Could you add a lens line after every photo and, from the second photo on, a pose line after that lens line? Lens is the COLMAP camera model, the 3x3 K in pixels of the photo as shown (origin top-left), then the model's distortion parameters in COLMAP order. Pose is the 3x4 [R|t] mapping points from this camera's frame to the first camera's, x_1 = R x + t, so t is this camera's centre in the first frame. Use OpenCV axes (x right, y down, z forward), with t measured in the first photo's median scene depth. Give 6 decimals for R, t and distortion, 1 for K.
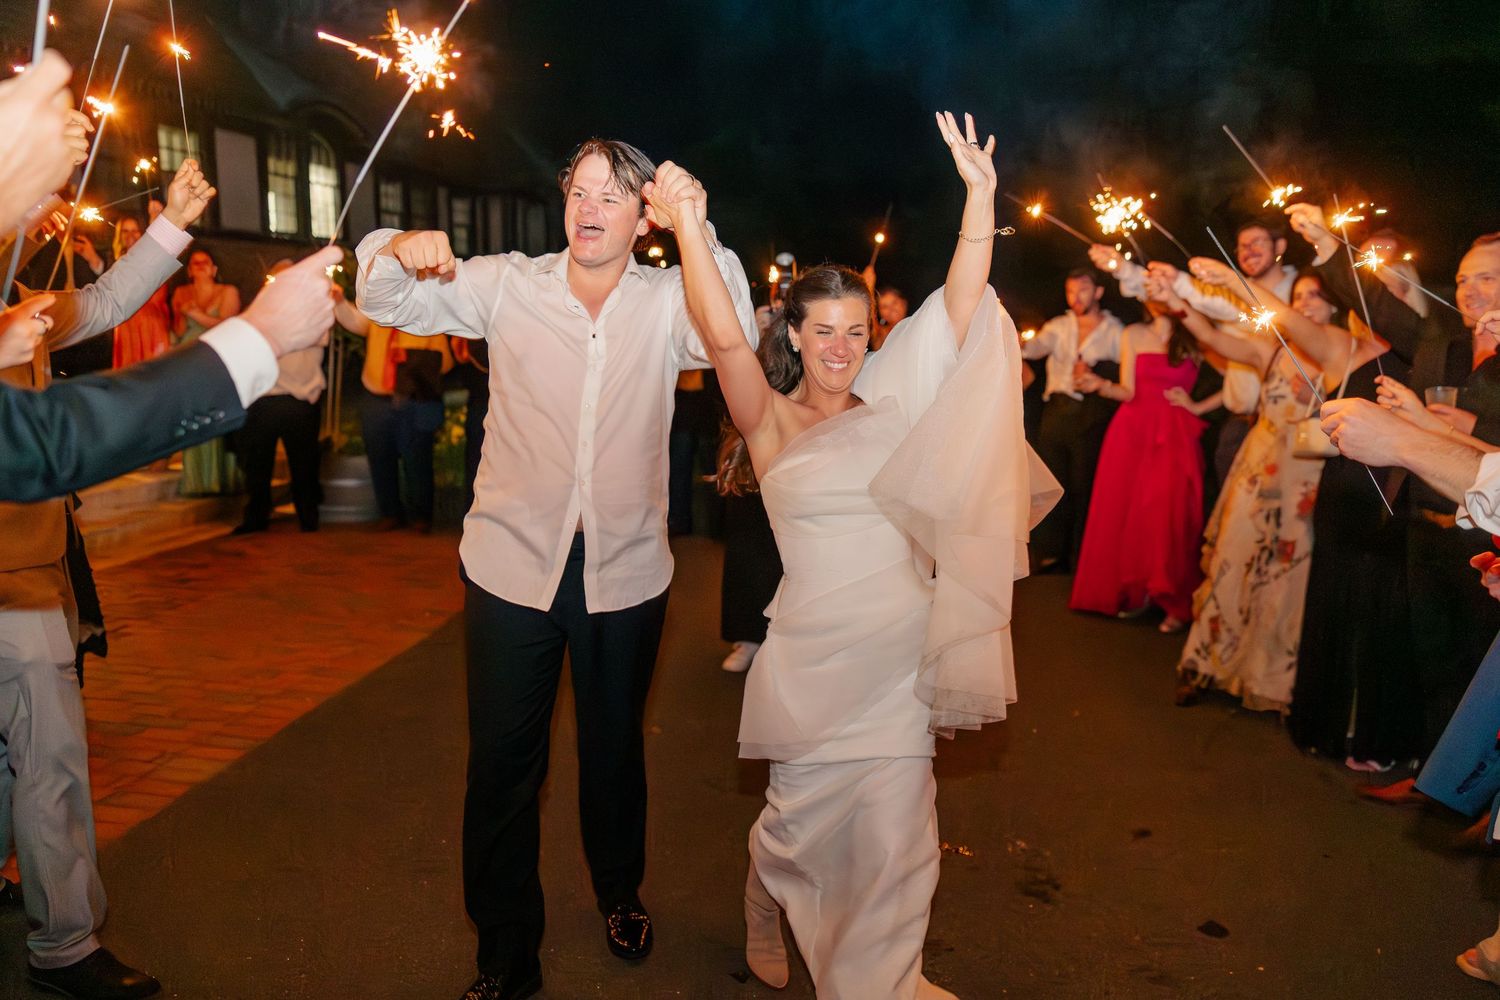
lens RADIAL K [[1170.8, 0, 750.0], [0, 1170.8, 500.0], [0, 0, 1]] dist [0.003308, -0.164778]
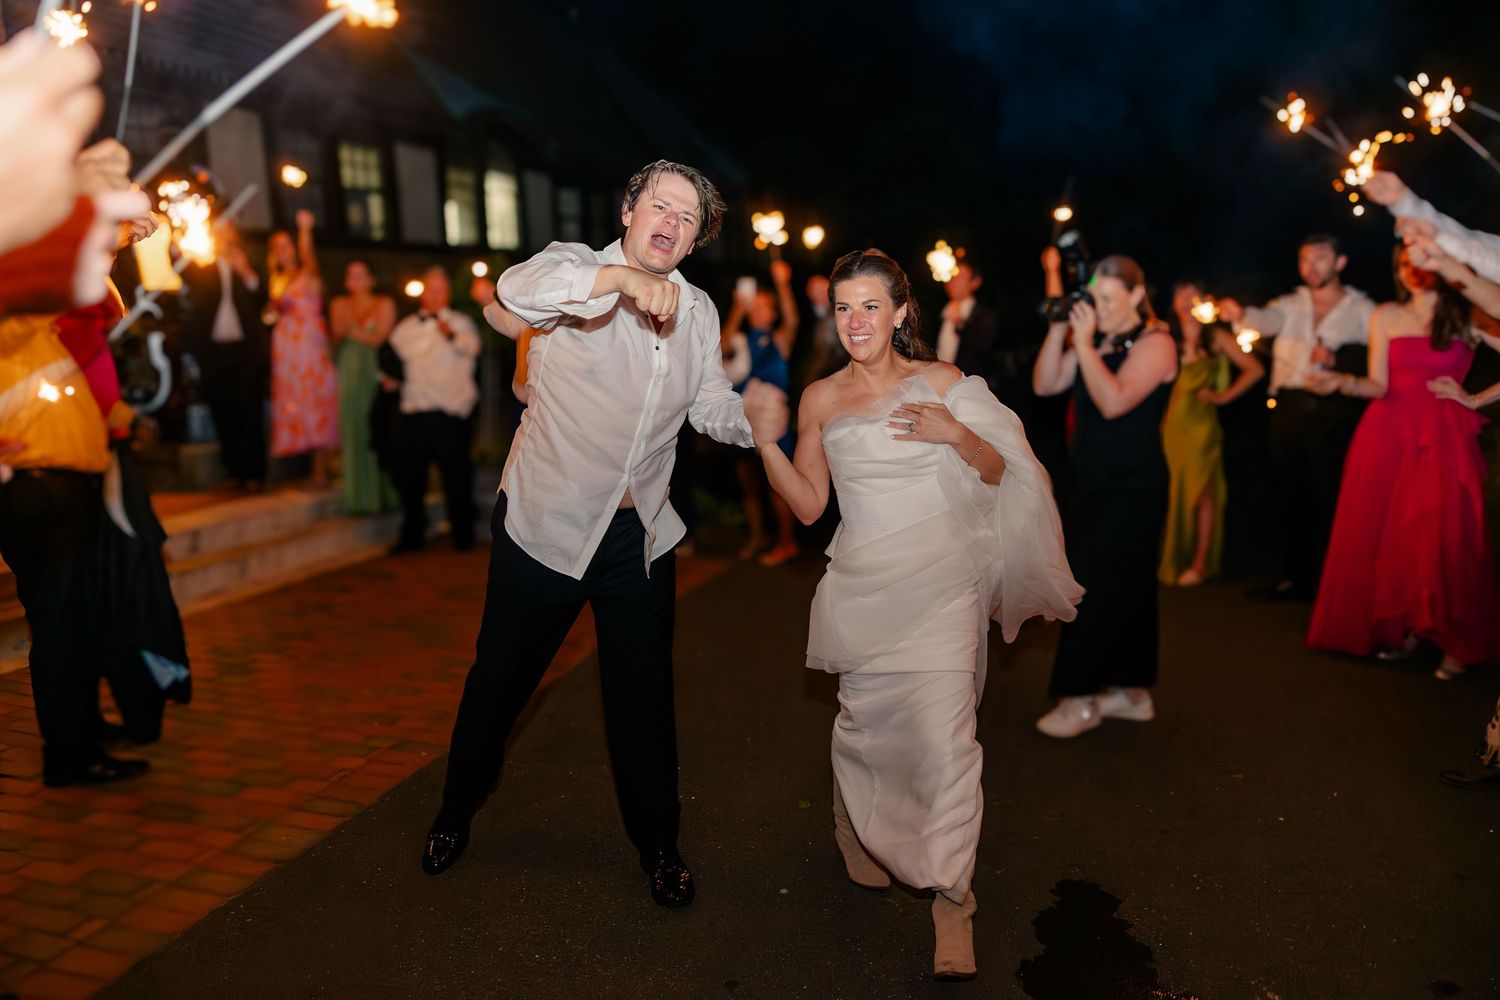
lens RADIAL K [[1170.8, 0, 750.0], [0, 1170.8, 500.0], [0, 0, 1]] dist [0.003308, -0.164778]
pose [[0.987160, -0.017546, -0.158765, 0.016535], [0.018360, 0.999825, 0.003660, -0.021440], [0.158673, -0.006527, 0.987310, 0.136117]]
